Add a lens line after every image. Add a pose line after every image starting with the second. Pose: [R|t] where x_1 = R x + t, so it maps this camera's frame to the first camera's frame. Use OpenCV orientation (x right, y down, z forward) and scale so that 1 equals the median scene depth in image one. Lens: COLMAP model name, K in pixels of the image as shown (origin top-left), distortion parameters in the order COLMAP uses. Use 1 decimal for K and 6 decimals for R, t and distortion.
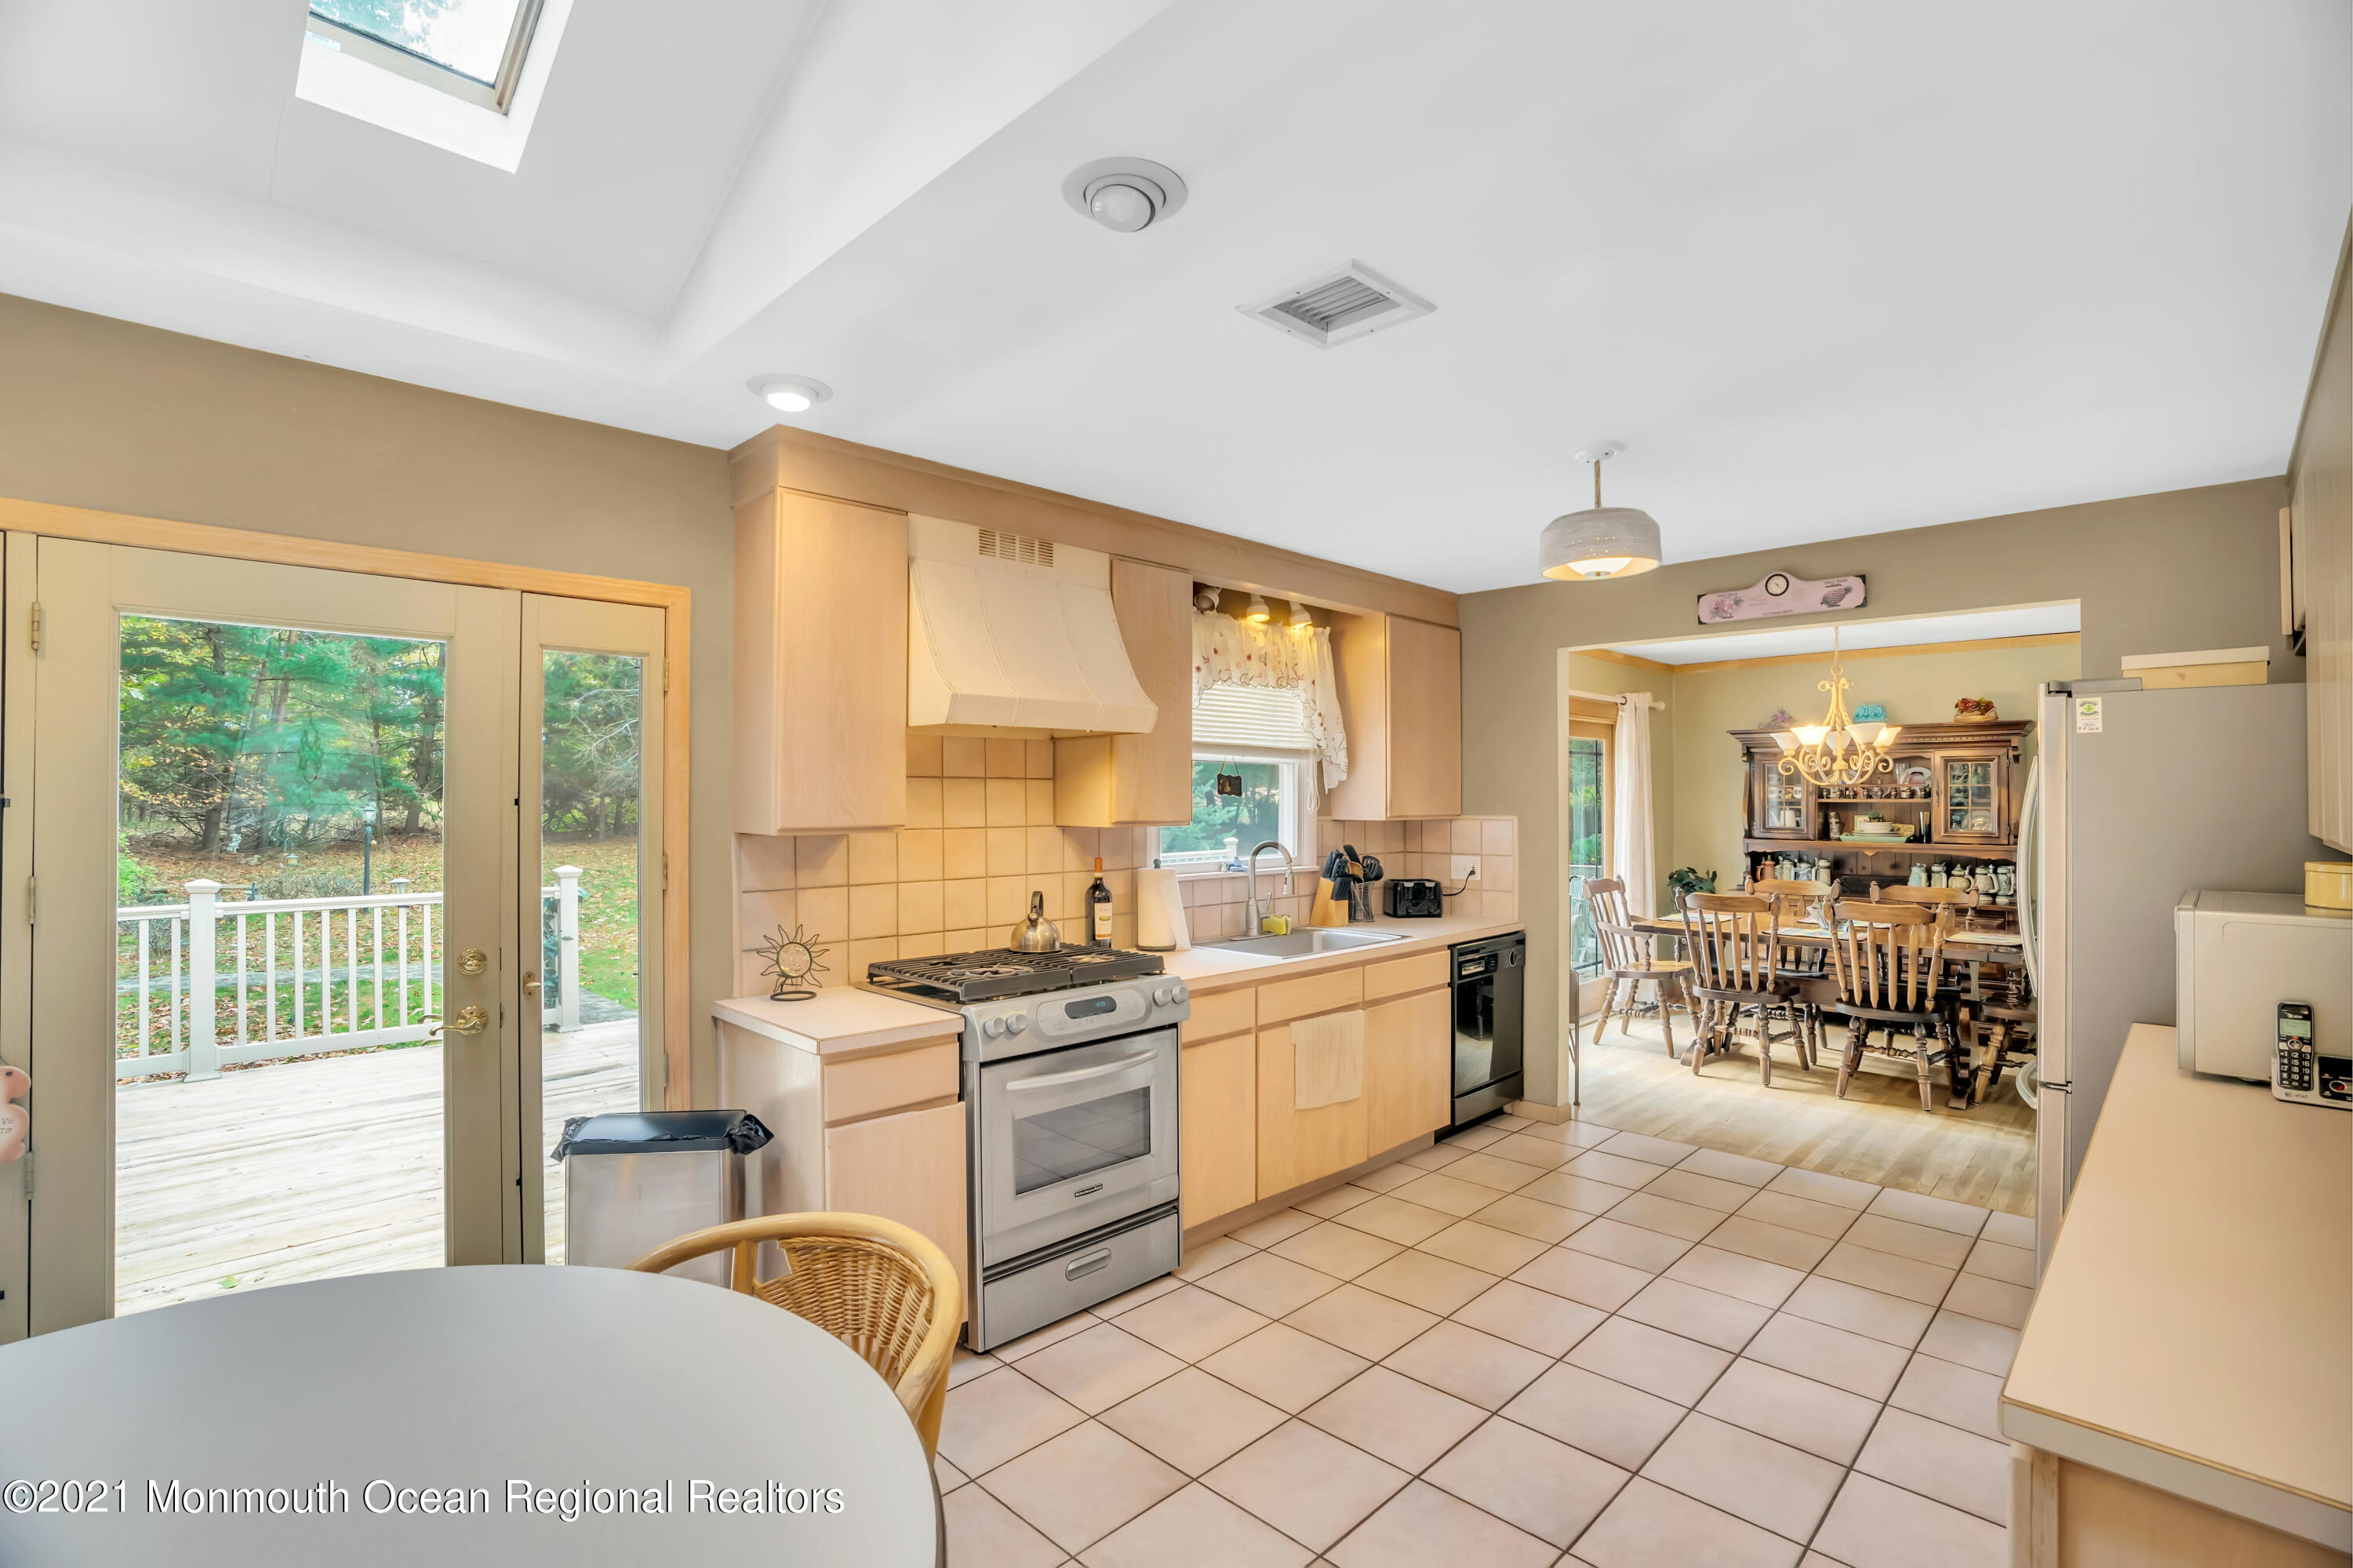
lens RADIAL K [[1074.5, 0, 1192.9], [0, 1074.5, 795.9], [0, 0, 1]] dist [-0.039931, 0.008086]
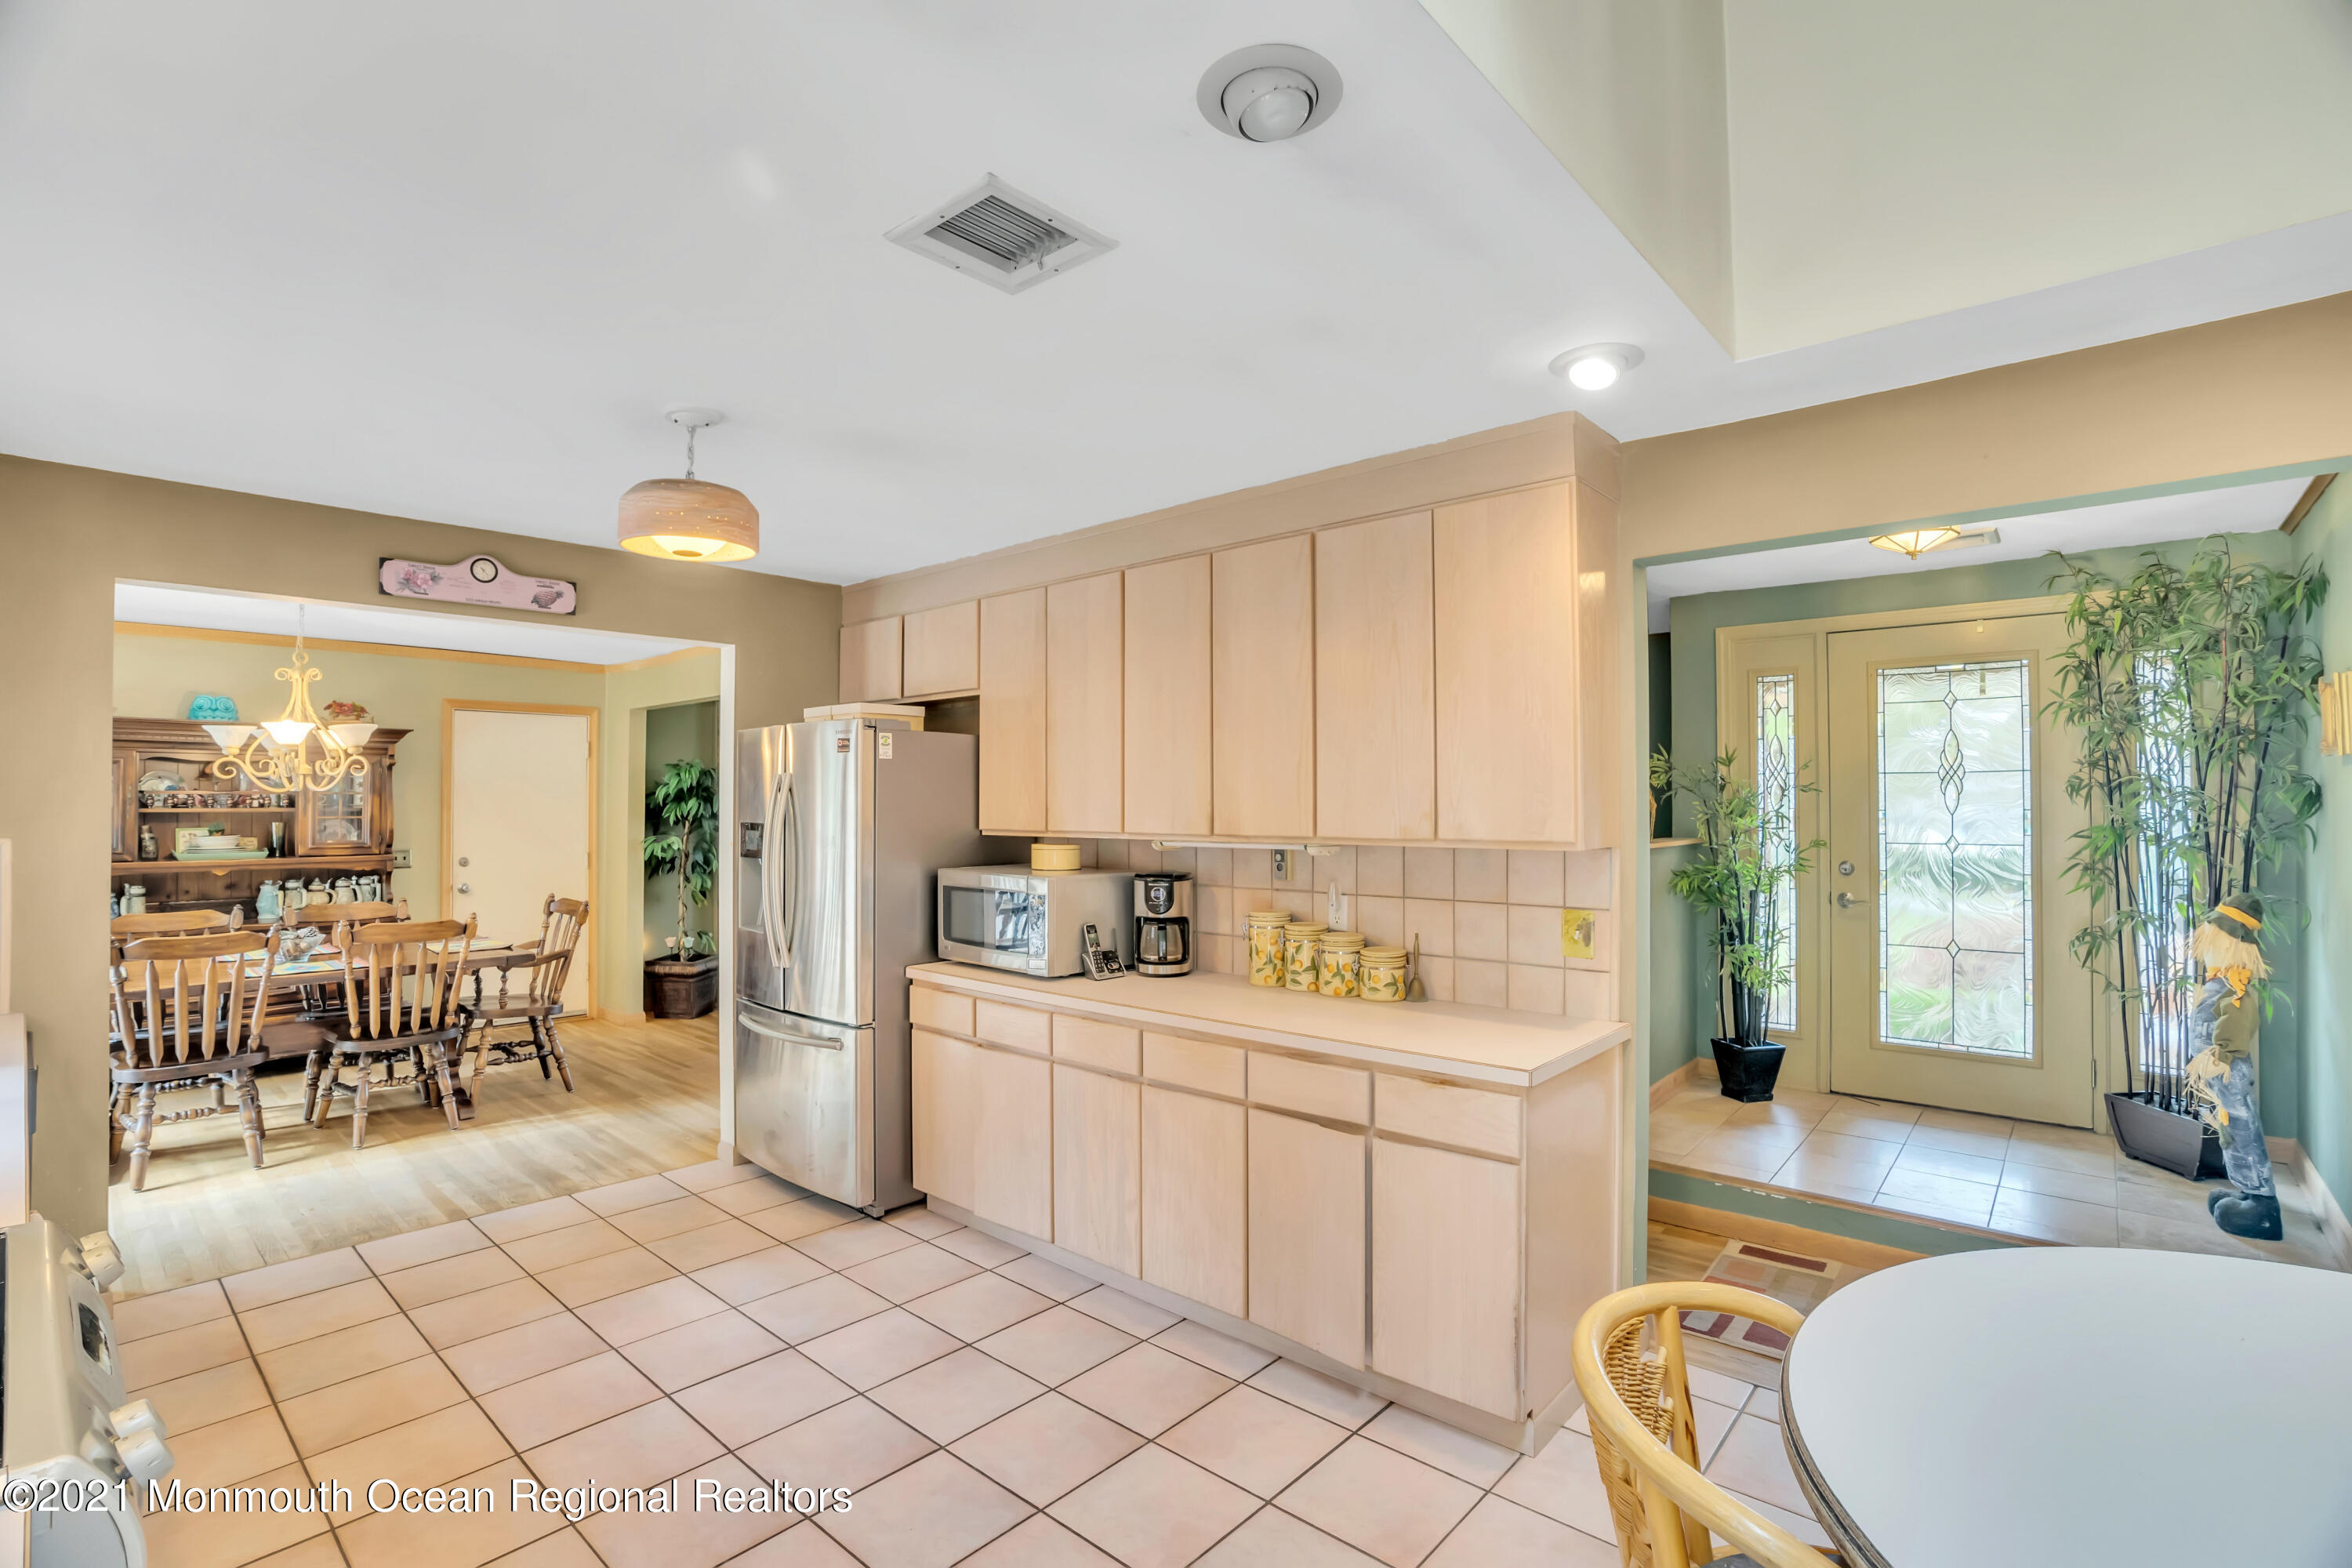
lens RADIAL K [[1074.0, 0, 1178.4], [0, 1074.0, 787.8], [0, 0, 1]] dist [-0.039931, 0.008086]
pose [[-0.046531, 0.014781, 0.998807, -0.339175], [0.000225, 0.999891, -0.014786, -0.000868], [-0.998917, -0.000463, -0.046529, 0.418284]]
